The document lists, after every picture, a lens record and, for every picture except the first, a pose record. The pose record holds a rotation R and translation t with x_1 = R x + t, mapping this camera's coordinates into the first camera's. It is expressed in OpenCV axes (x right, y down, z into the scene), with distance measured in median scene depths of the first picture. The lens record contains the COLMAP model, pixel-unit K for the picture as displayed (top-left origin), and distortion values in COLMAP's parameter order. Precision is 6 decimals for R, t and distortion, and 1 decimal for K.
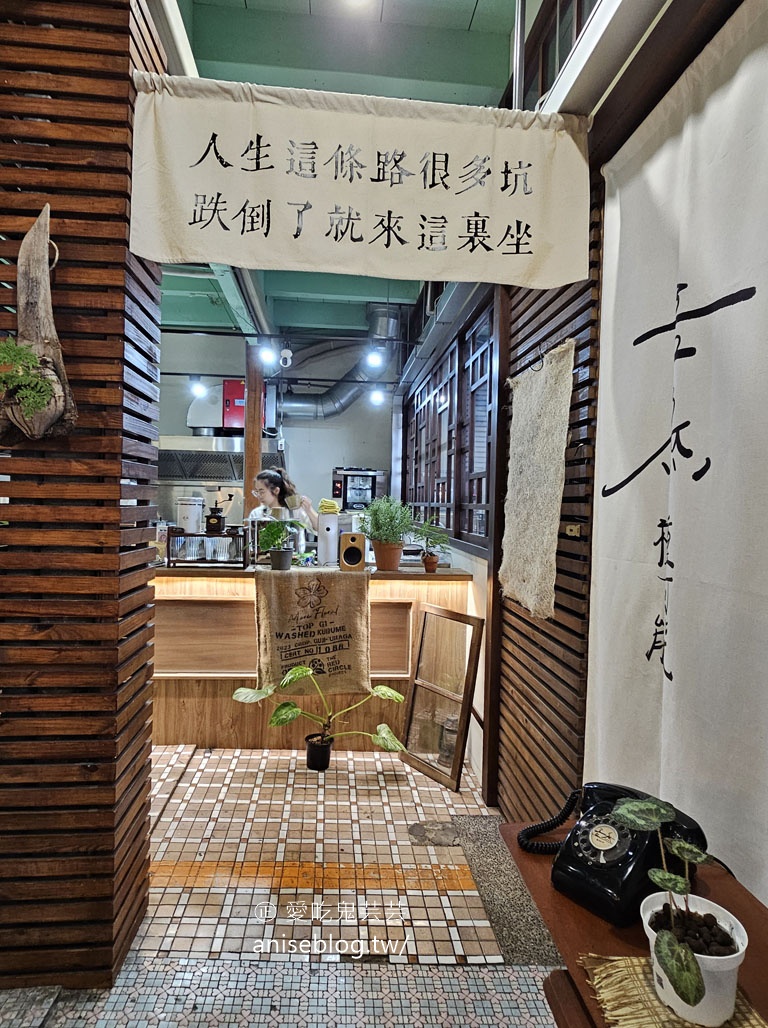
lens RADIAL K [[581.7, 0, 384.0], [0, 581.7, 514.0], [0, 0, 1]] dist [-0.001221, 0.000099]
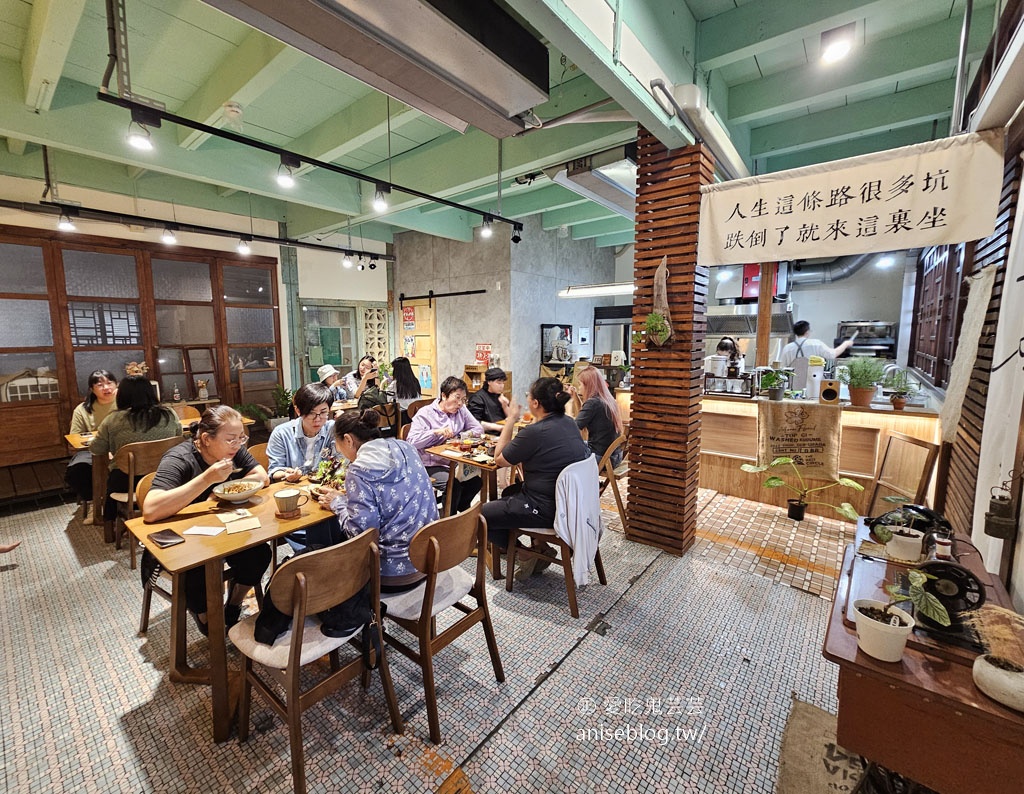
lens RADIAL K [[443.3, 0, 483.5], [0, 443.3, 385.1], [0, 0, 1]] dist [-0.000374, -0.000340]
pose [[0.698434, 0.049966, -0.713928, 0.148772], [0.011494, 0.996648, 0.080997, -0.062000], [0.715582, -0.064777, 0.695519, -0.501386]]
